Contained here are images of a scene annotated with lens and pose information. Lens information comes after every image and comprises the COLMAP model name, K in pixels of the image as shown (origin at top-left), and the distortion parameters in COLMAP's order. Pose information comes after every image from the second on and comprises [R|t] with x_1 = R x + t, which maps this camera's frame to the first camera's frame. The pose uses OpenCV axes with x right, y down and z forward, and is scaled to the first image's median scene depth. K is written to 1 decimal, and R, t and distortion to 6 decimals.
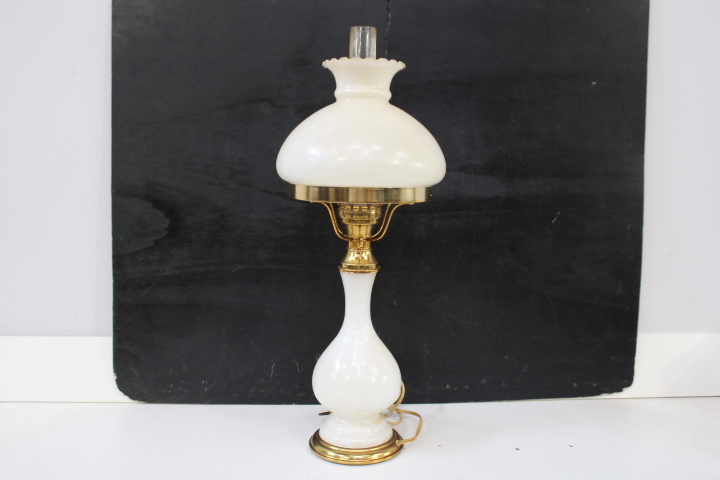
lens RADIAL K [[615.9, 0, 360.0], [0, 615.9, 240.0], [0, 0, 1]] dist [-0.155011, 0.133406]
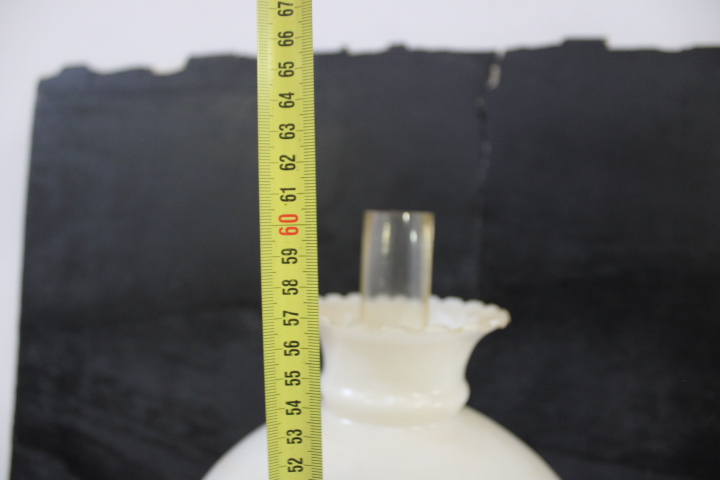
lens RADIAL K [[587.1, 0, 360.0], [0, 587.1, 240.0], [0, 0, 1]] dist [-0.147824, 0.104674]
pose [[0.976957, 0.022863, -0.212207, 0.050001], [-0.042334, 0.995249, -0.087673, -0.244061], [0.209195, 0.094636, 0.973284, 0.502580]]
